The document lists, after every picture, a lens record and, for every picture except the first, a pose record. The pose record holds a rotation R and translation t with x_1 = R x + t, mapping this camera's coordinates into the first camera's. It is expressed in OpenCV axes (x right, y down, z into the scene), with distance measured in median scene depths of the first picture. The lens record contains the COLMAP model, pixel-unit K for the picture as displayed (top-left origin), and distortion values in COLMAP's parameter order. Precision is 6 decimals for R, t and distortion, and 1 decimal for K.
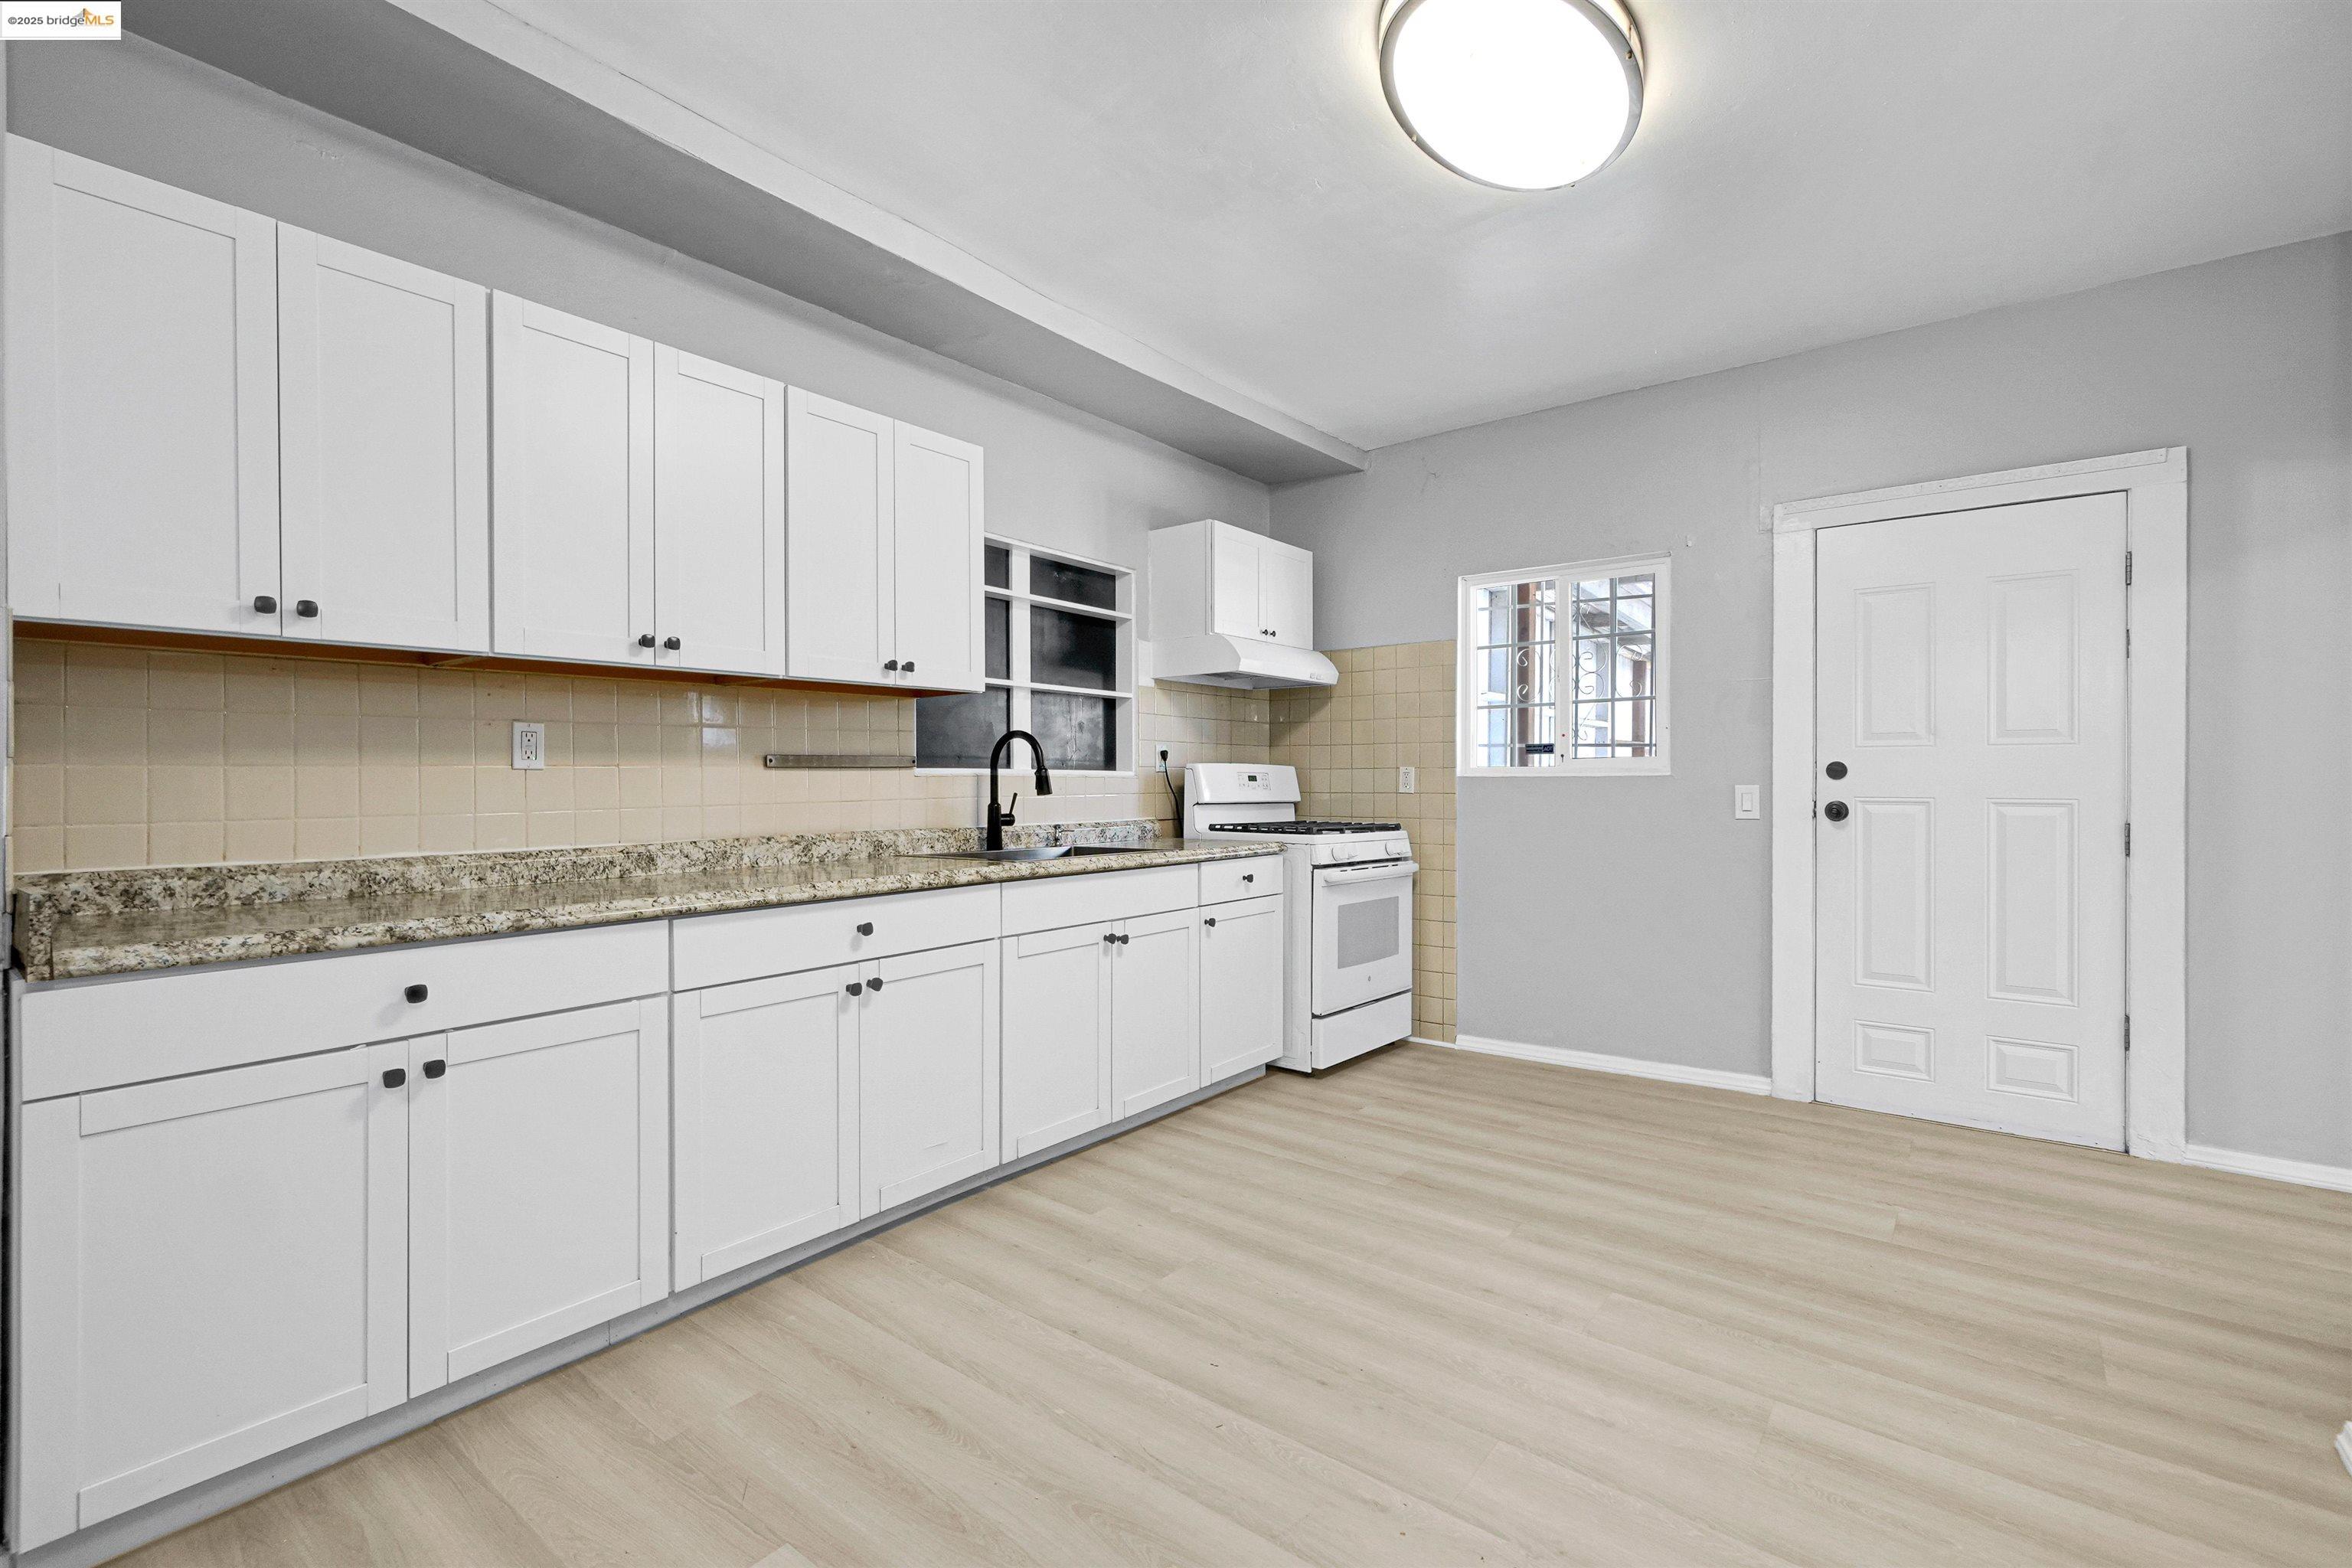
lens RADIAL K [[1054.1, 0, 1150.0], [0, 1054.1, 777.9], [0, 0, 1]] dist [-0.008791, 0.000527]
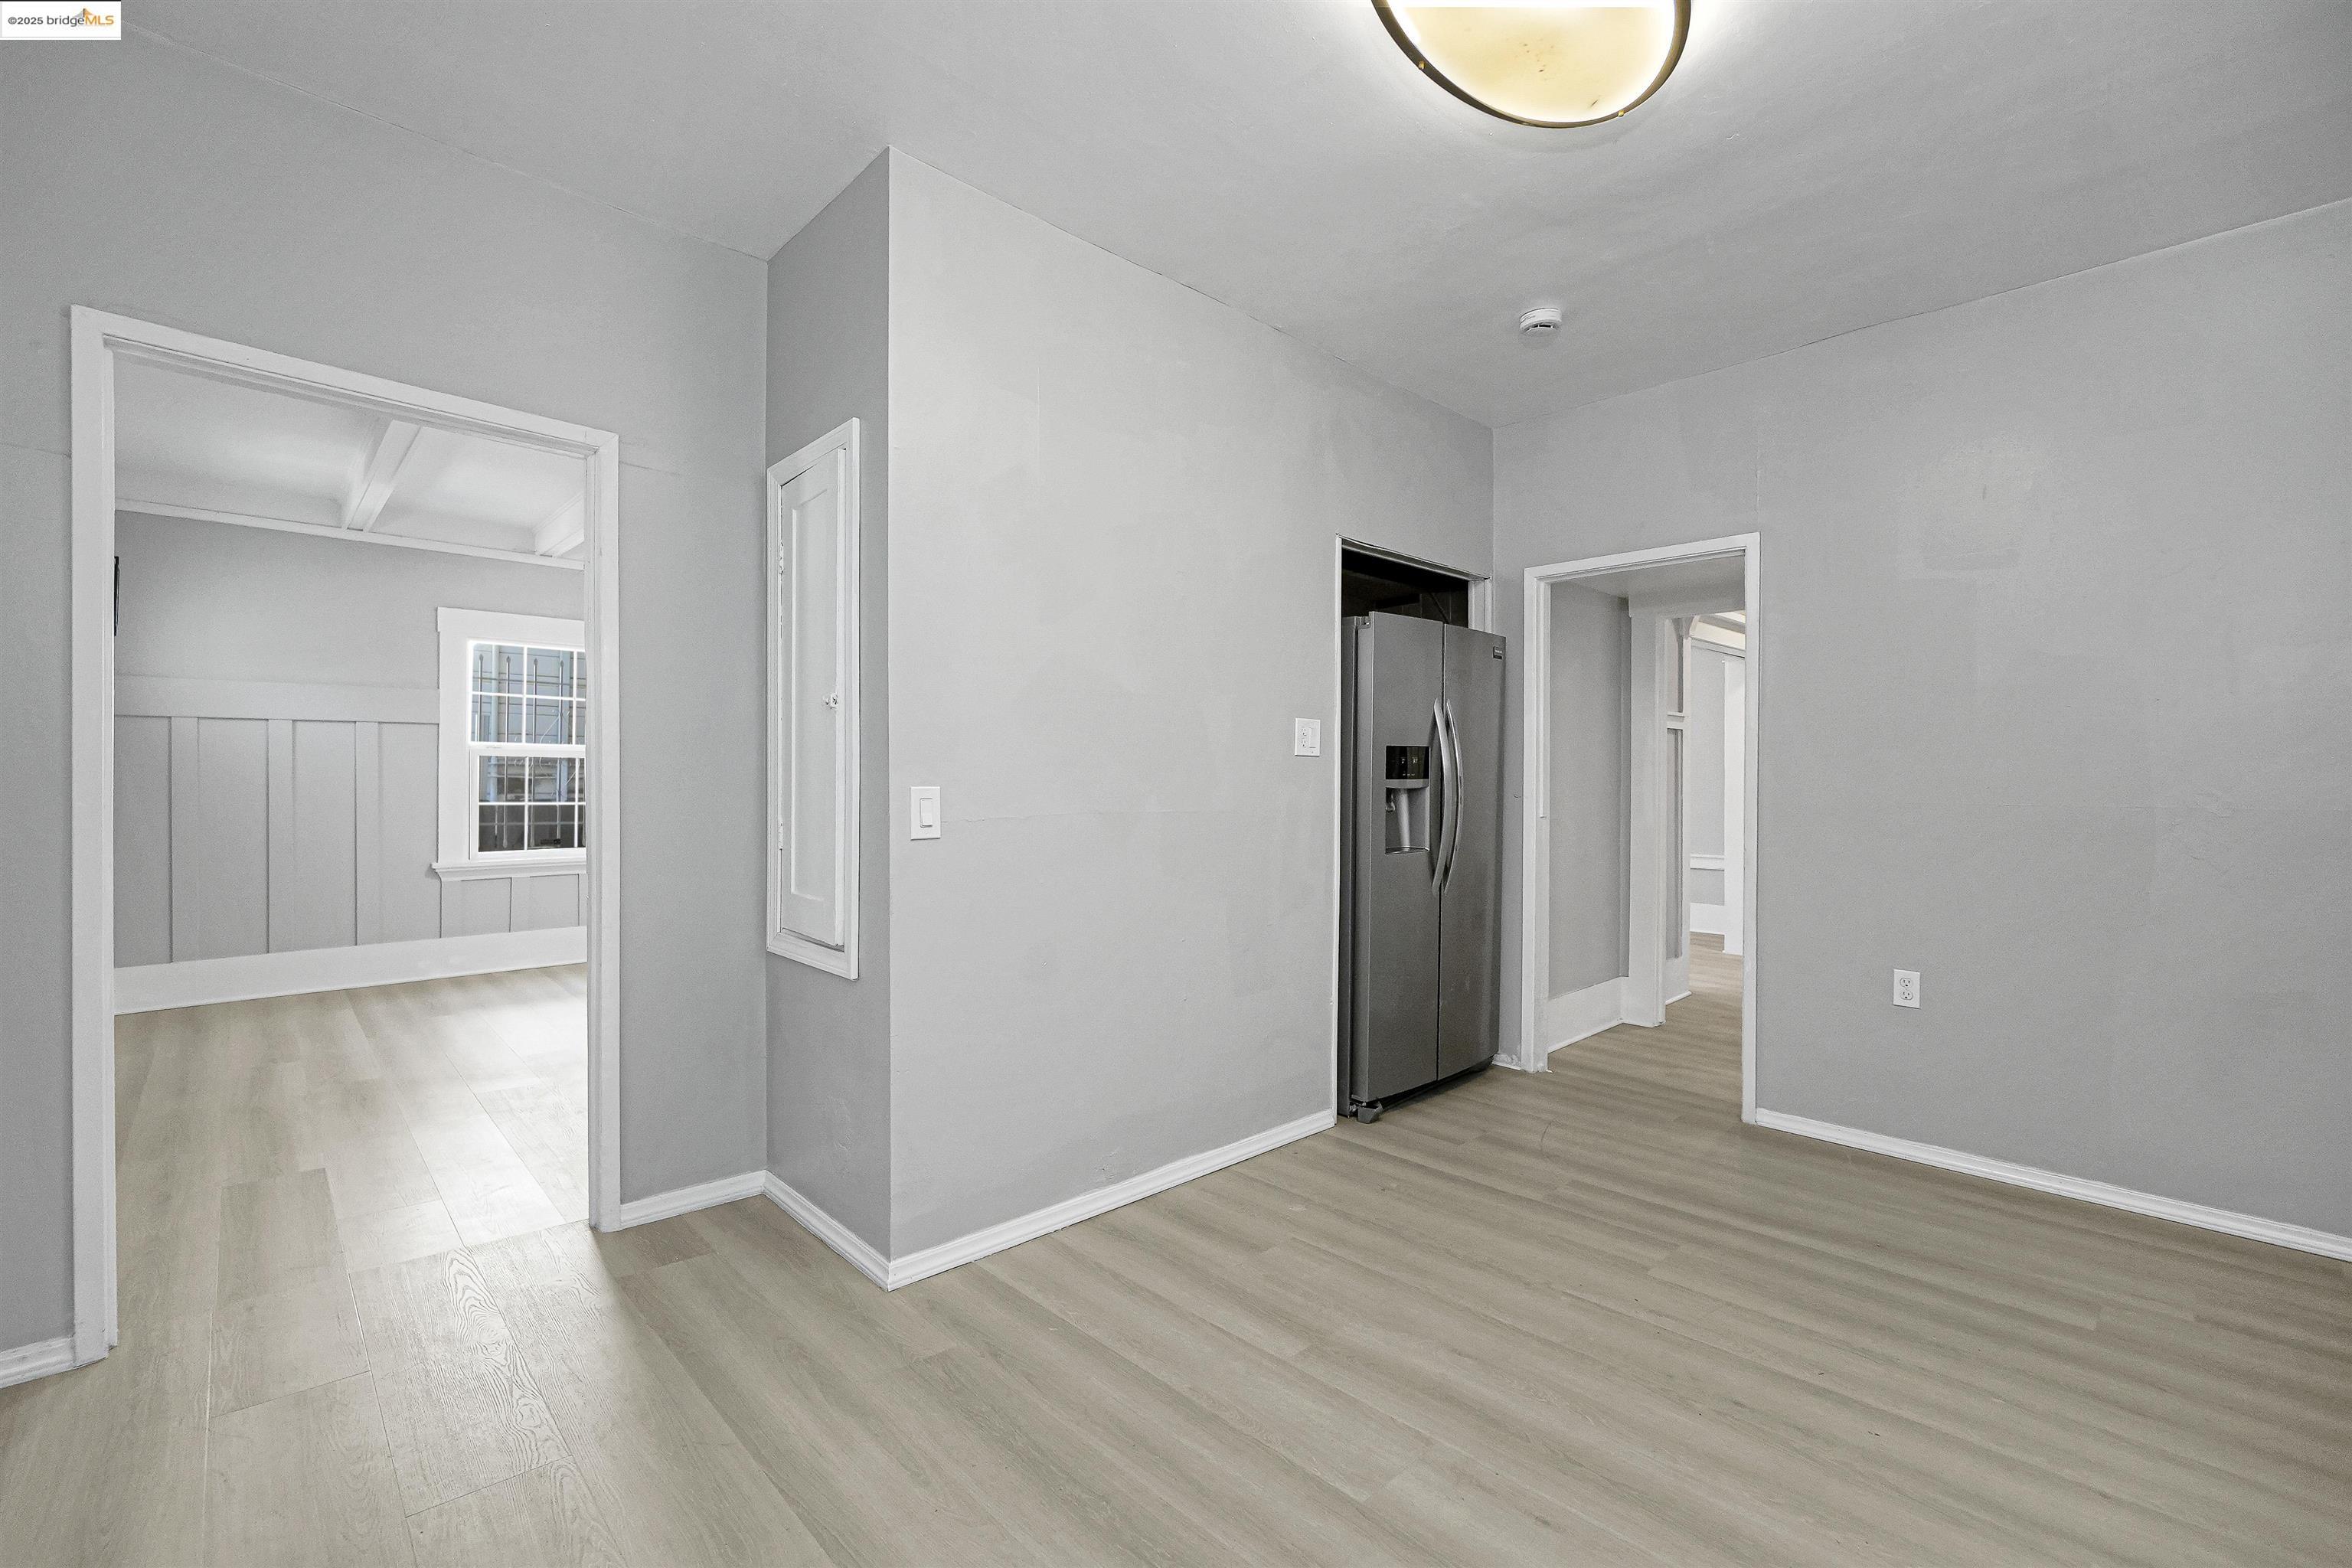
lens RADIAL K [[1004.3, 0, 1176.0], [0, 1004.3, 784.0], [0, 0, 1]] dist [0.000853, 0.000493]
pose [[-0.991643, -0.005649, 0.128888, 0.341354], [-0.005188, 0.999979, 0.003914, -0.000481], [-0.128908, 0.003213, -0.991651, 1.203826]]
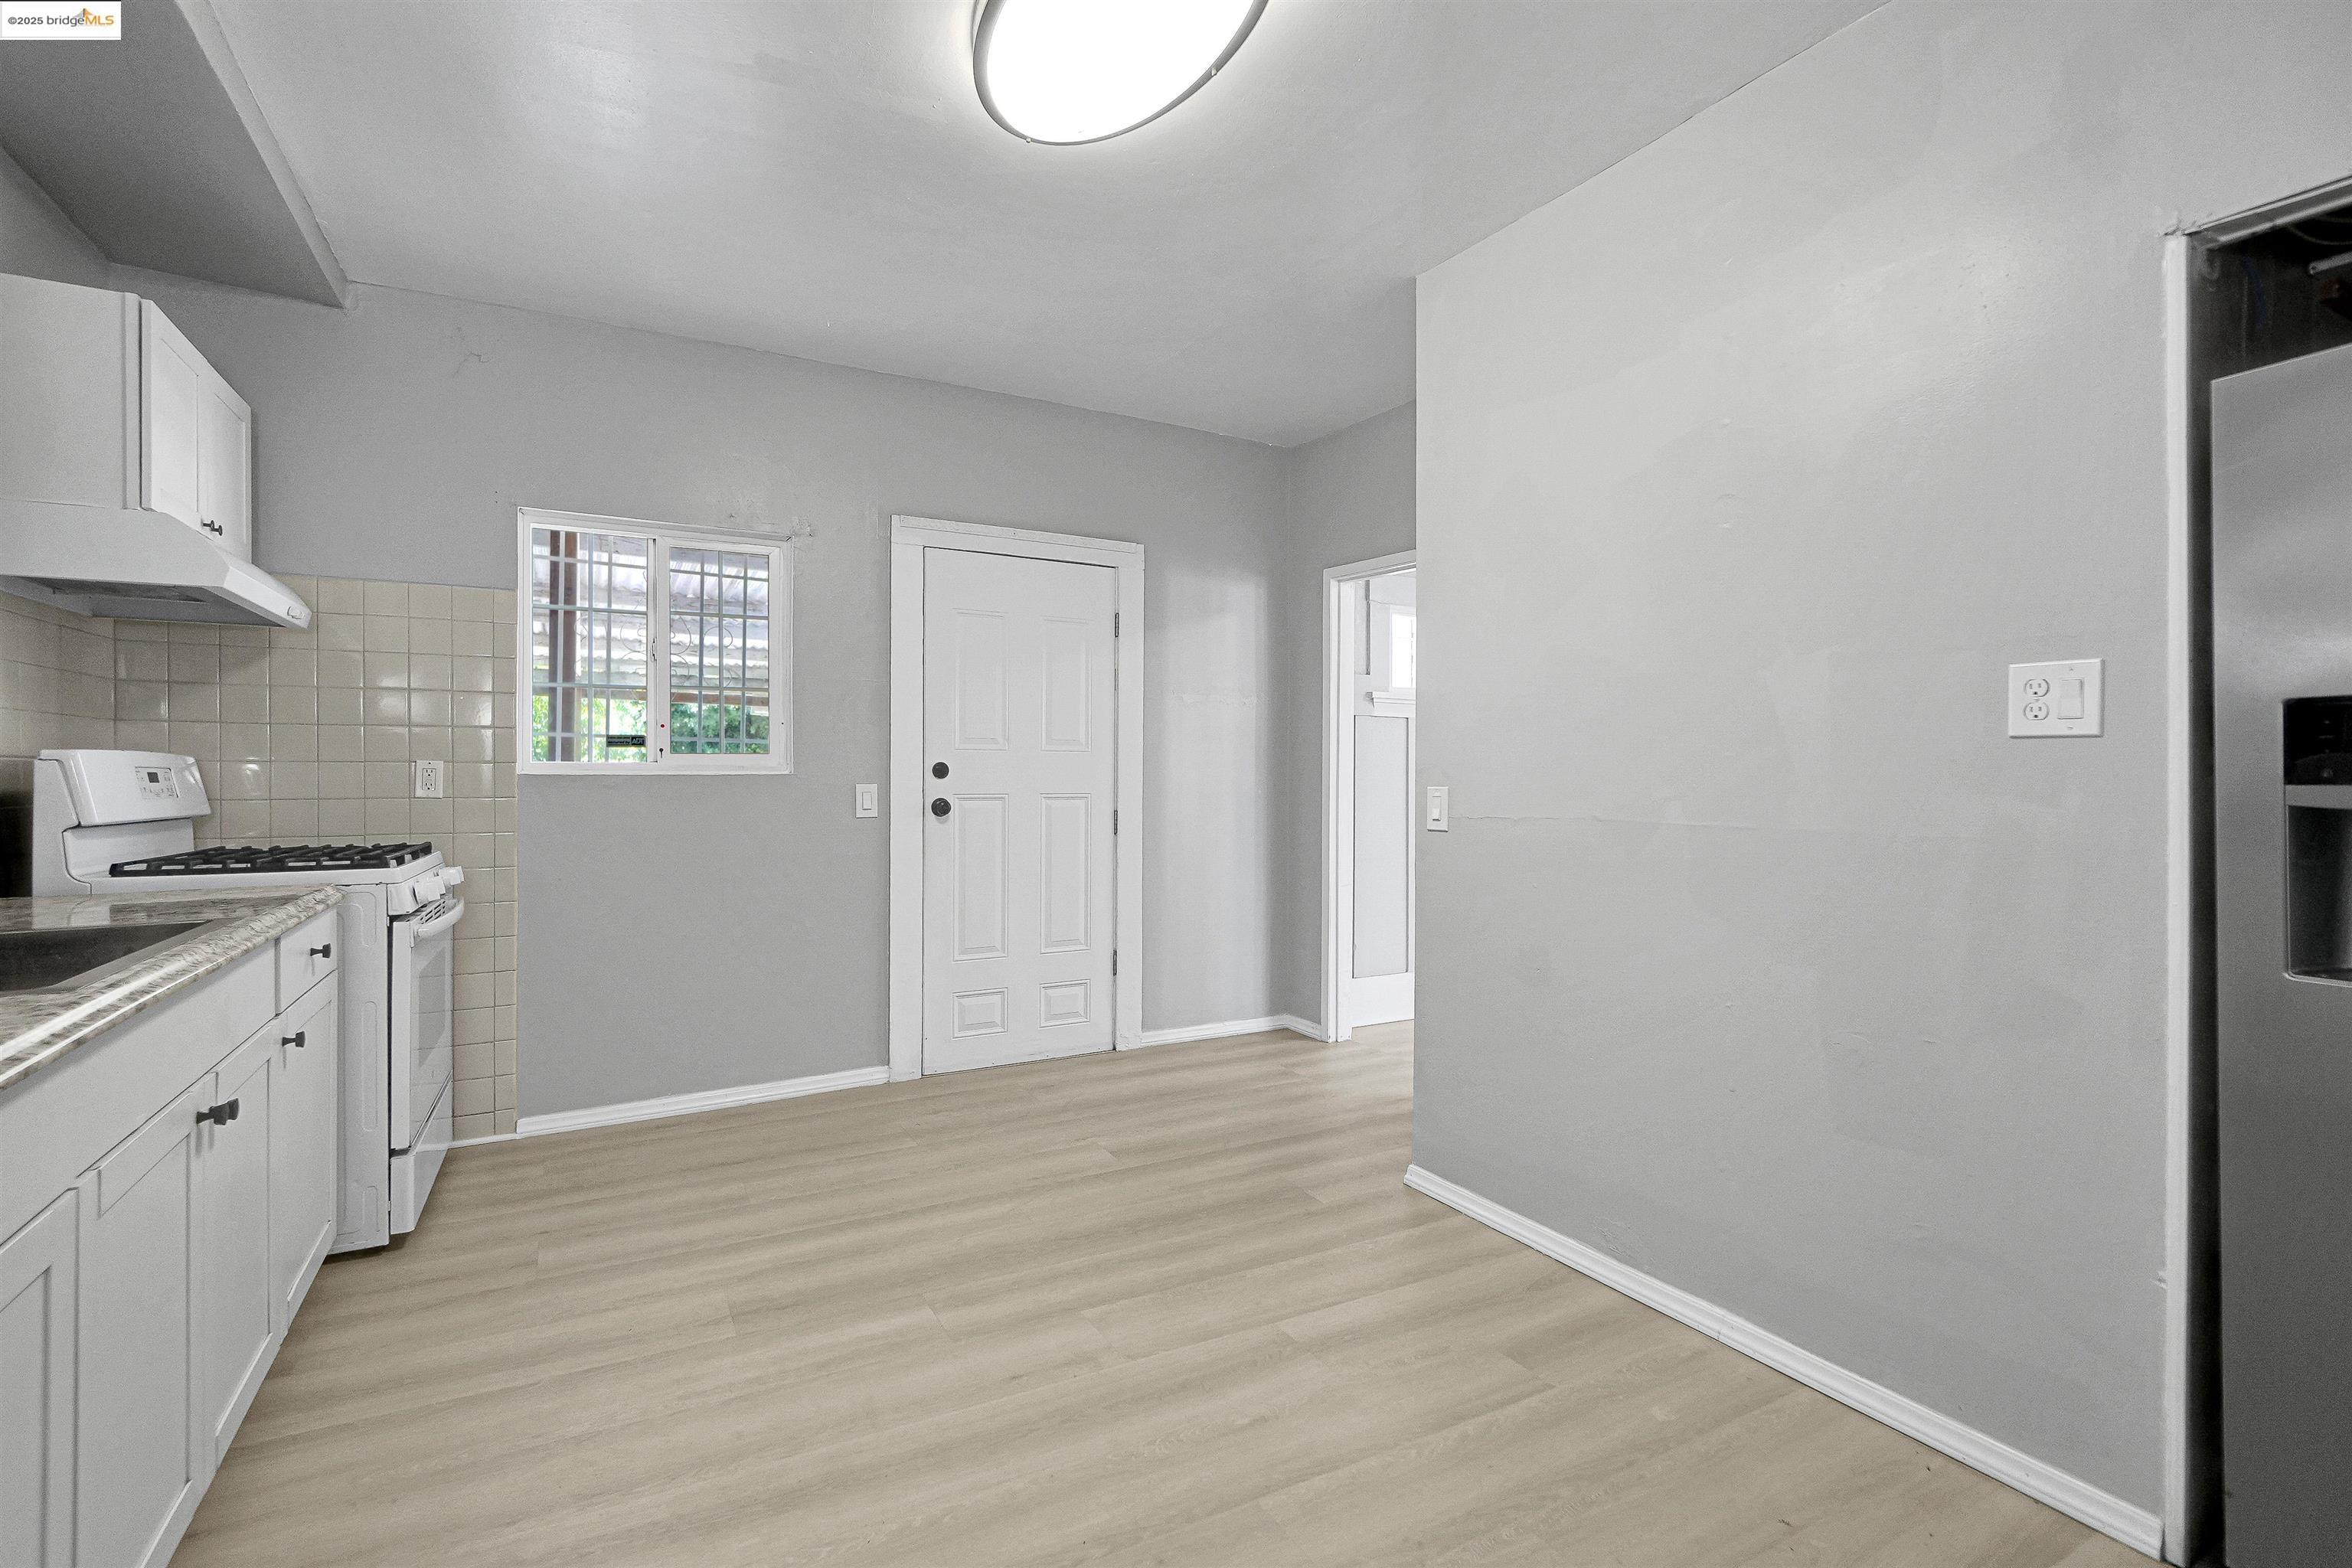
lens RADIAL K [[1054.1, 0, 1150.0], [0, 1054.1, 777.9], [0, 0, 1]] dist [-0.008791, 0.000527]
pose [[0.376599, -0.002592, 0.926373, -0.309637], [-0.003965, 0.999982, 0.004410, -0.005322], [-0.926368, -0.005334, 0.376582, 0.410830]]
